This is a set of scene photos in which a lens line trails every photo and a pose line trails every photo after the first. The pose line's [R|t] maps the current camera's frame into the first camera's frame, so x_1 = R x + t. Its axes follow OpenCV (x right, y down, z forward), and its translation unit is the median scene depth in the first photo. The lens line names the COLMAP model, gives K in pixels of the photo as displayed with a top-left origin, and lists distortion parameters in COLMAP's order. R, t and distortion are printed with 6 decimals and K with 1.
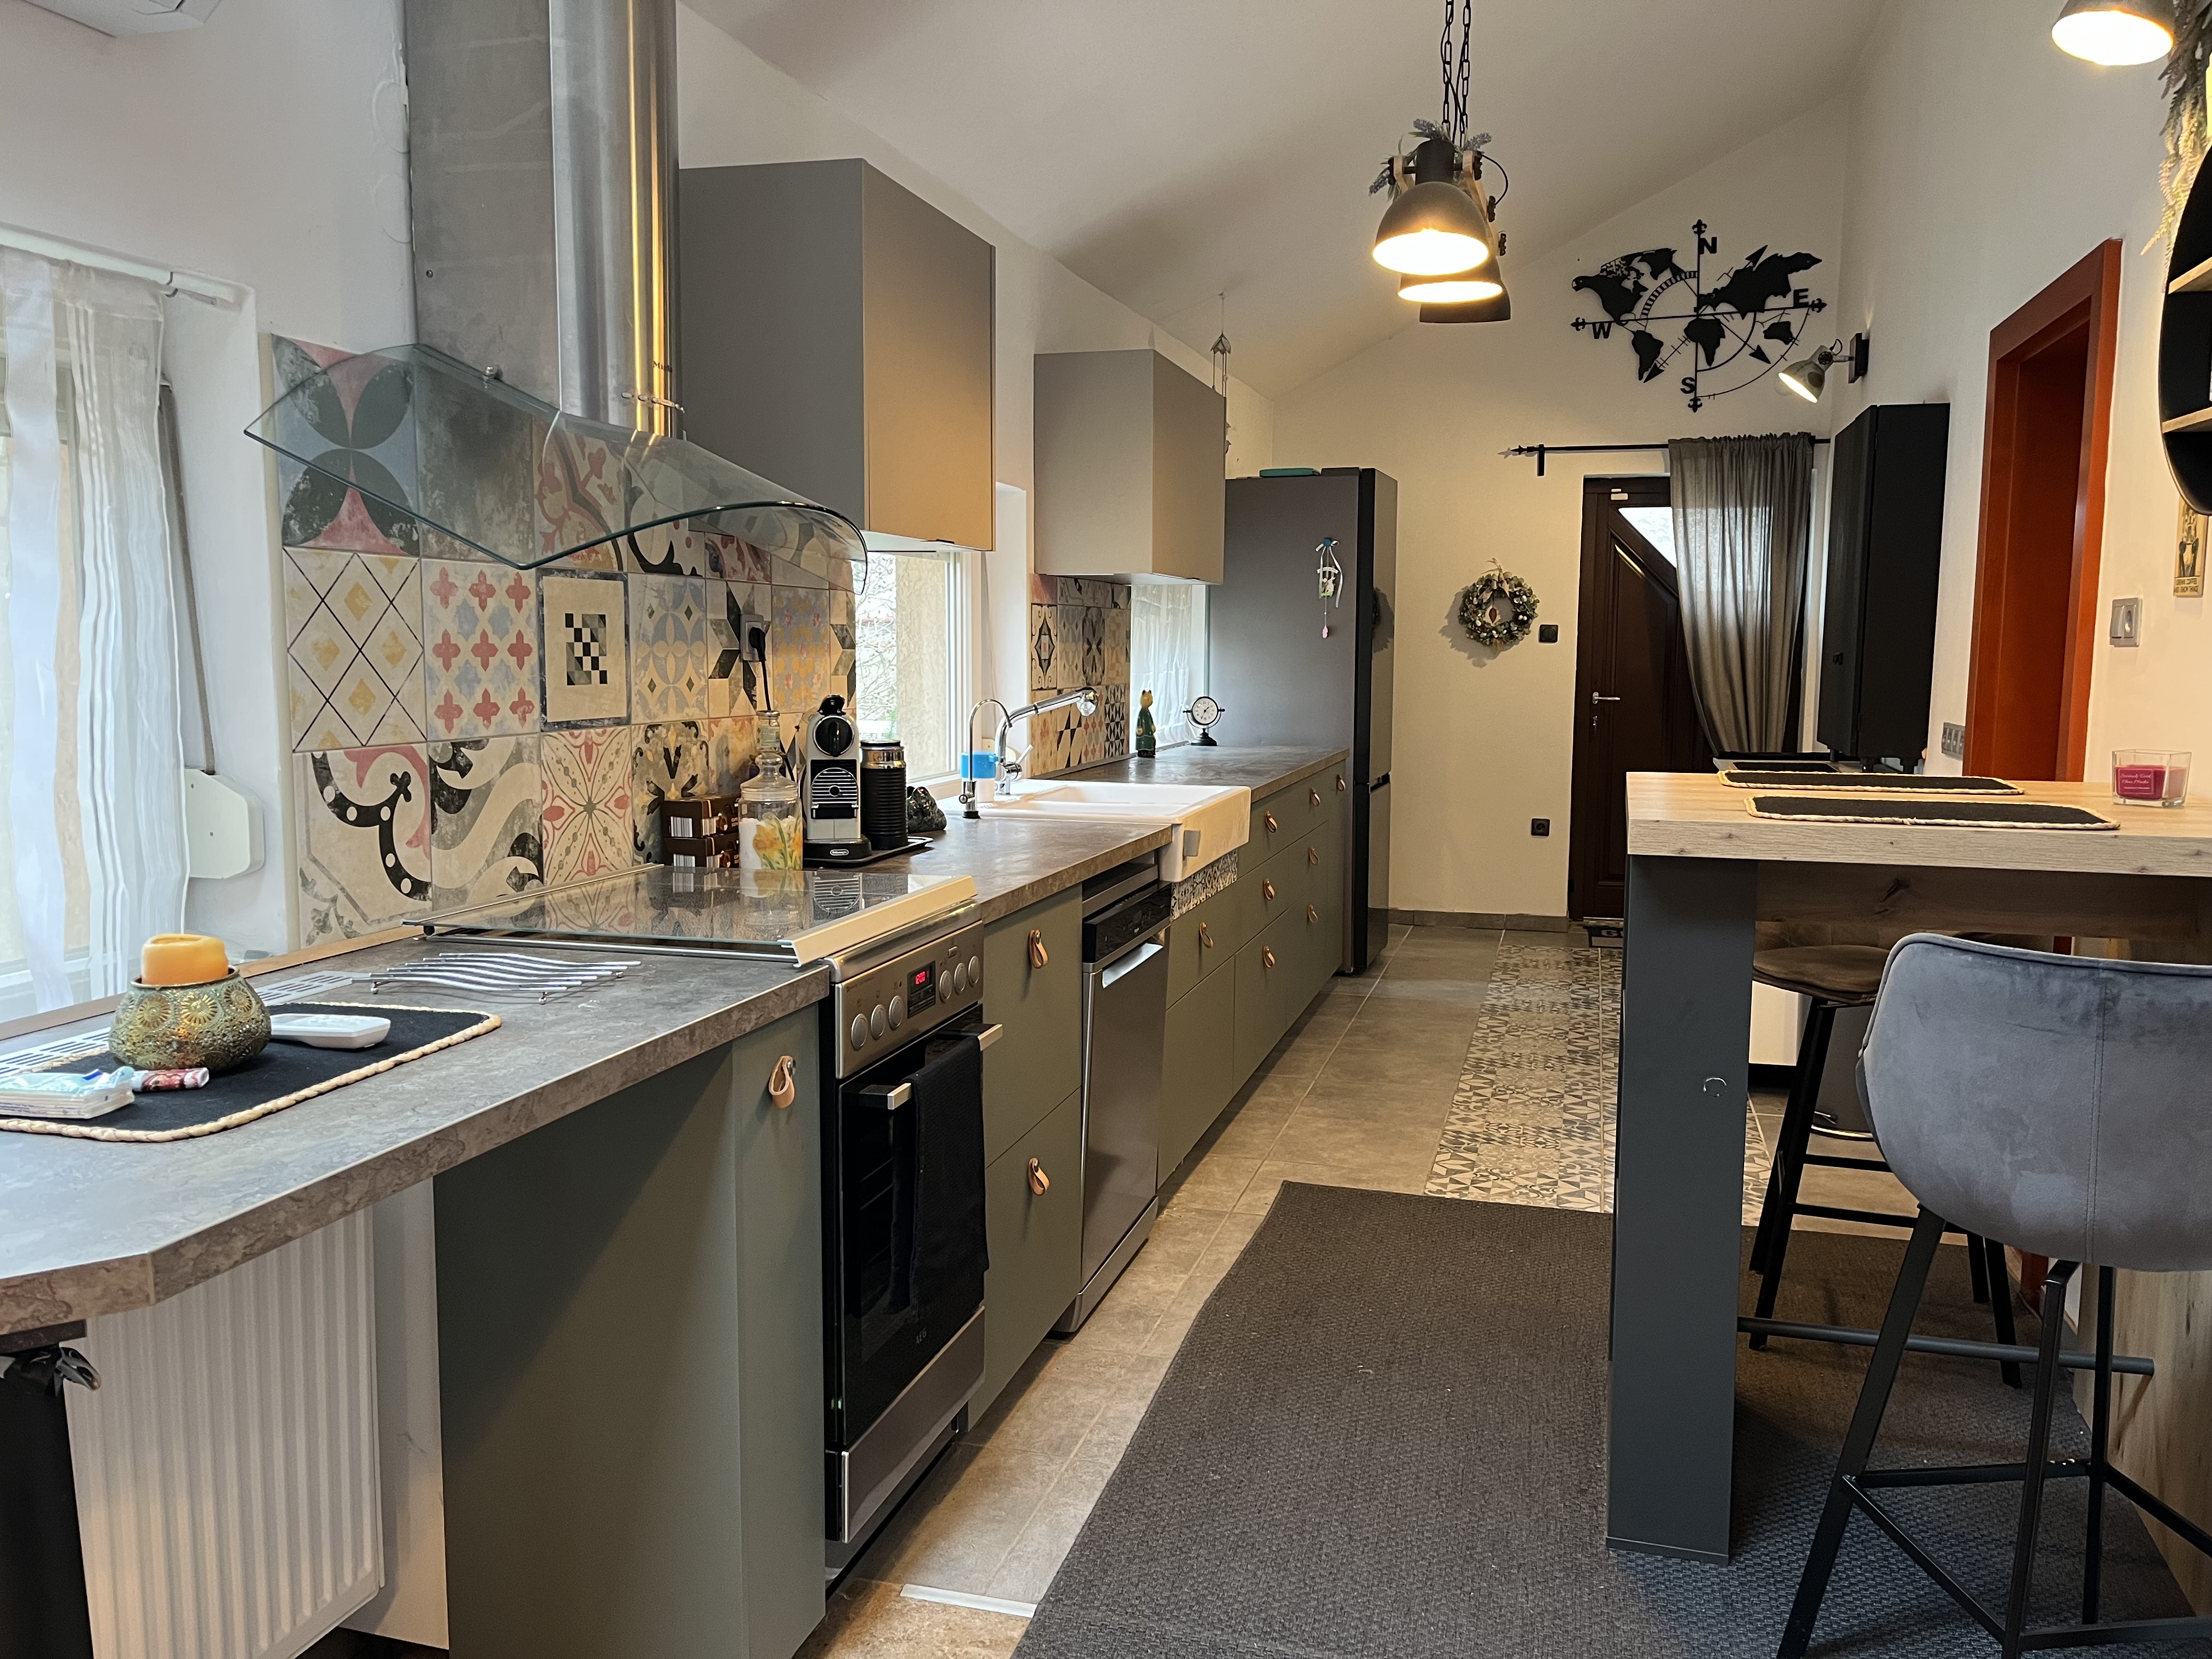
lens RADIAL K [[1675.0, 0, 1108.3], [0, 1675.0, 826.8], [0, 0, 1]] dist [0.061213, -0.087219]
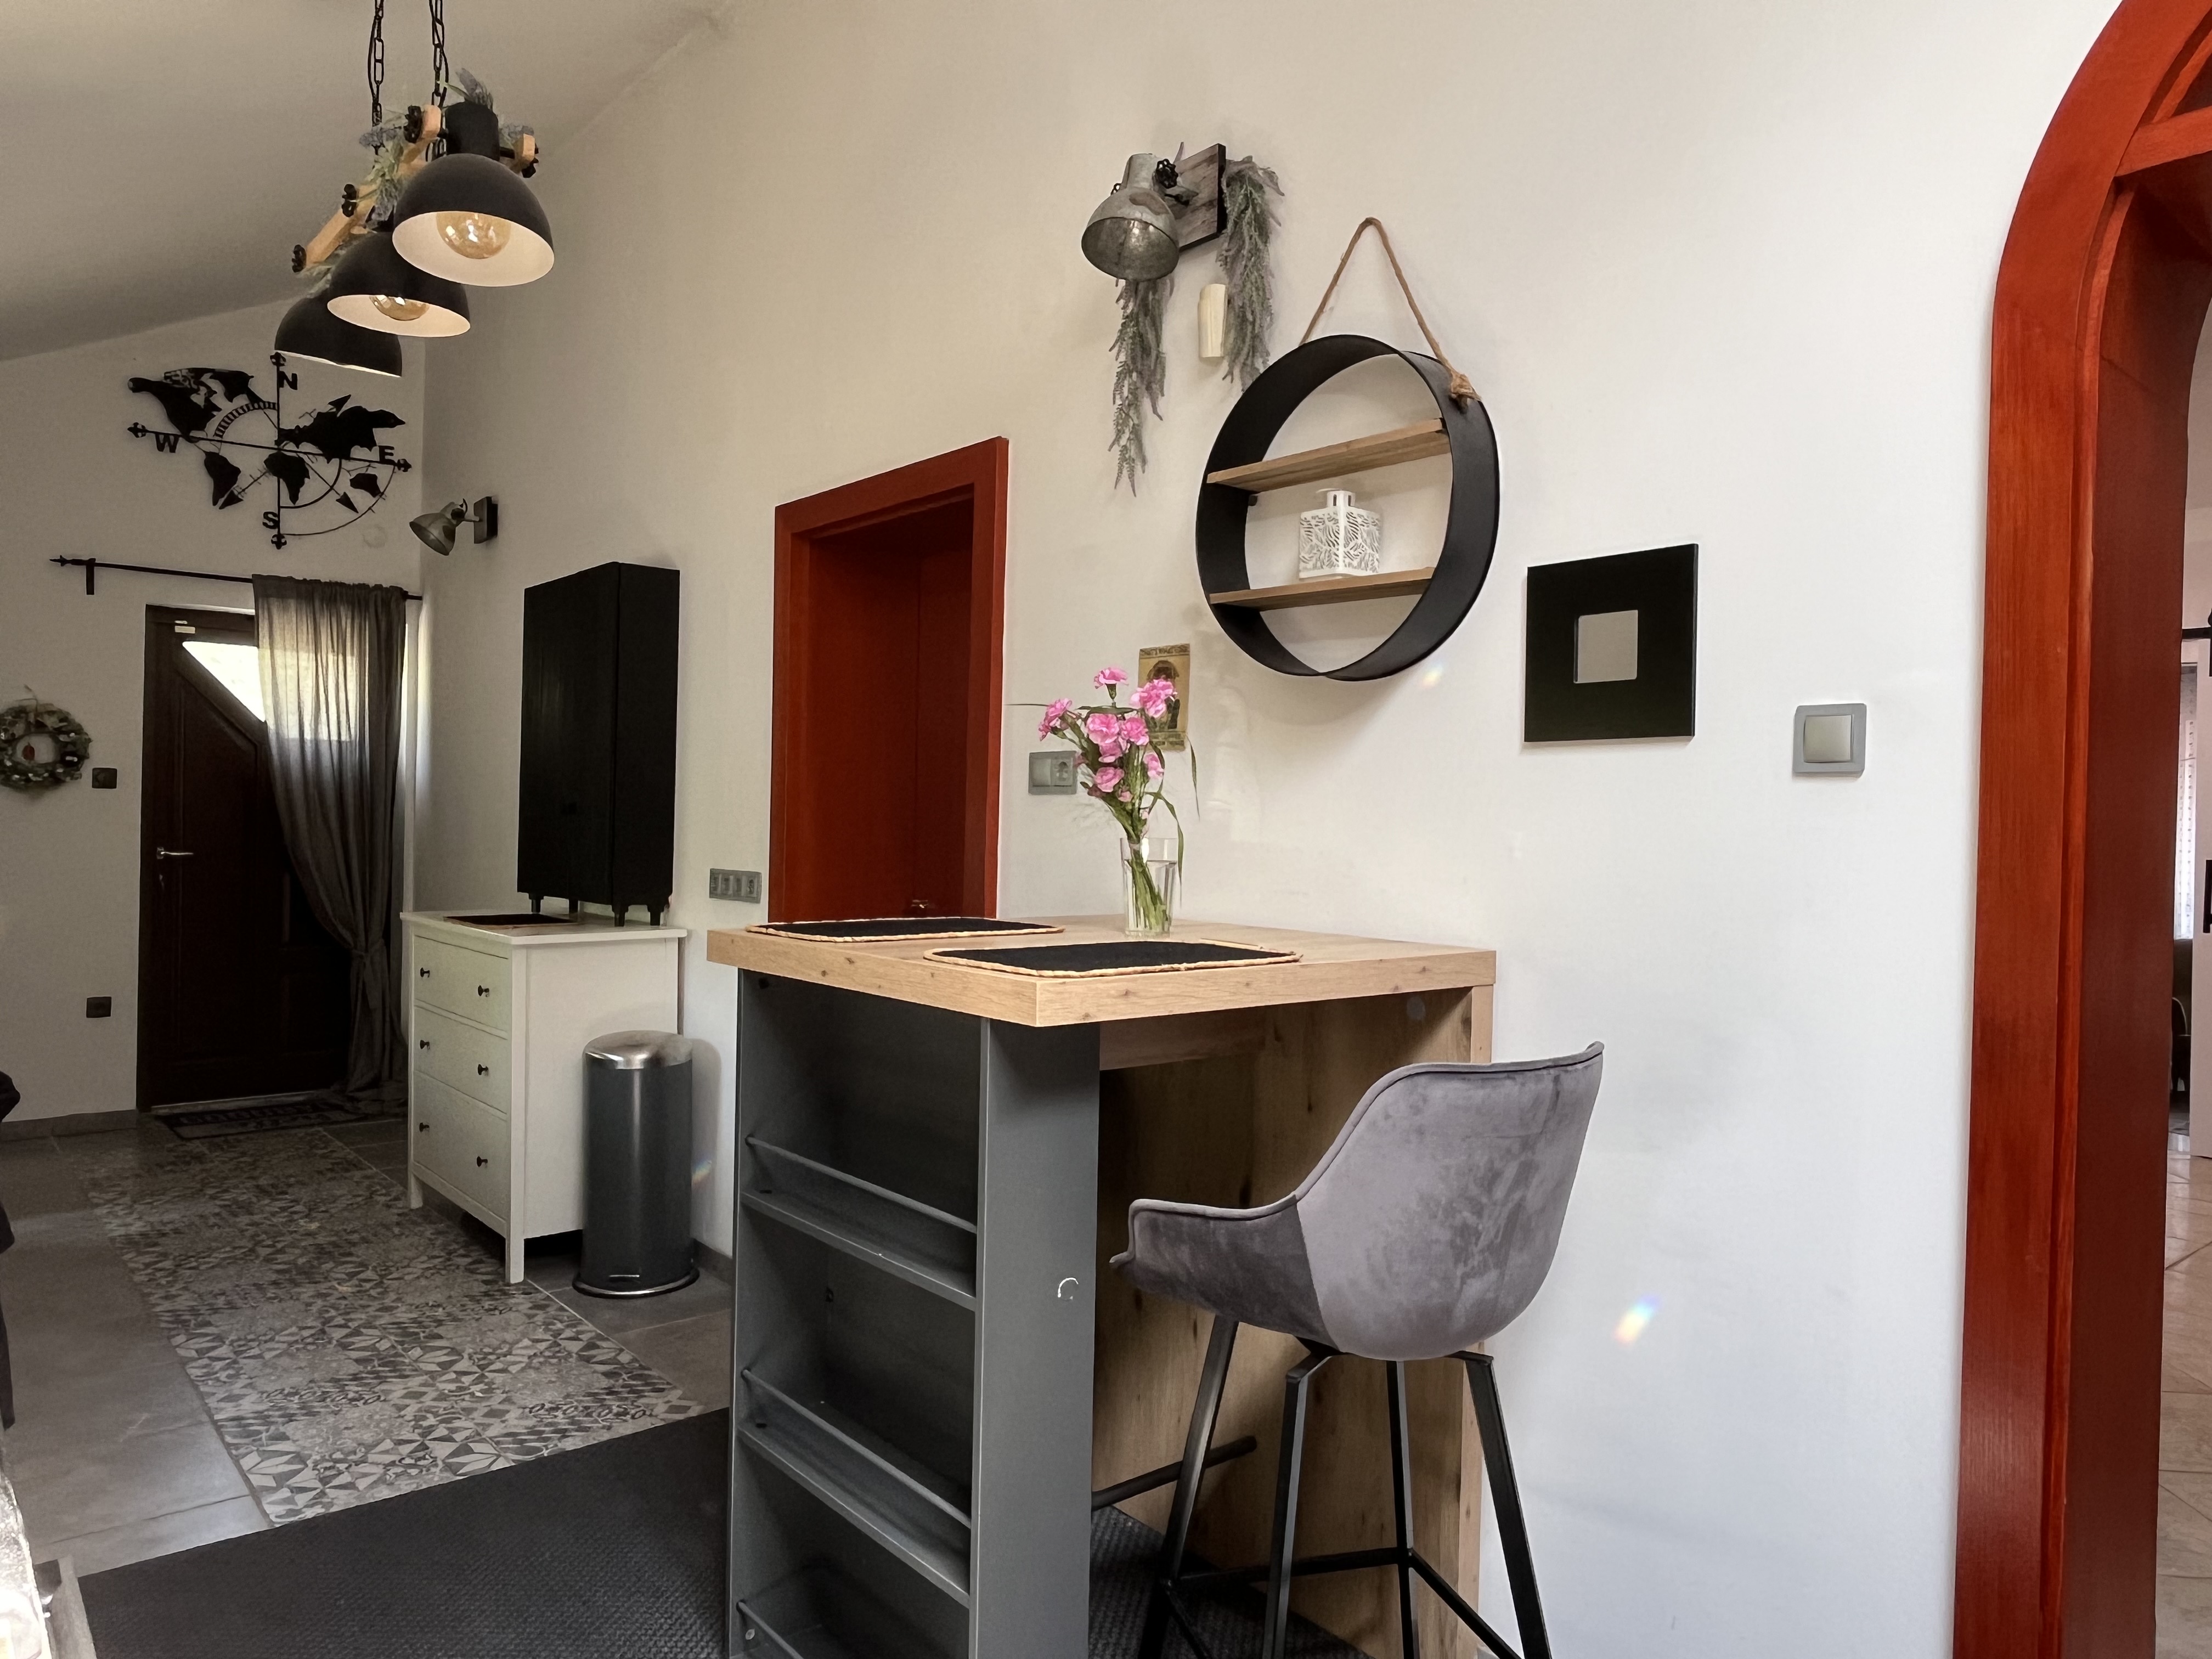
lens RADIAL K [[1480.1, 0, 1106.8], [0, 1480.1, 824.9], [0, 0, 1]] dist [0.005572, -0.005252]
pose [[0.558572, 0.002223, 0.829453, -0.081011], [0.076751, 0.995568, -0.054354, -0.012125], [-0.825898, 0.094023, 0.555925, 0.174400]]
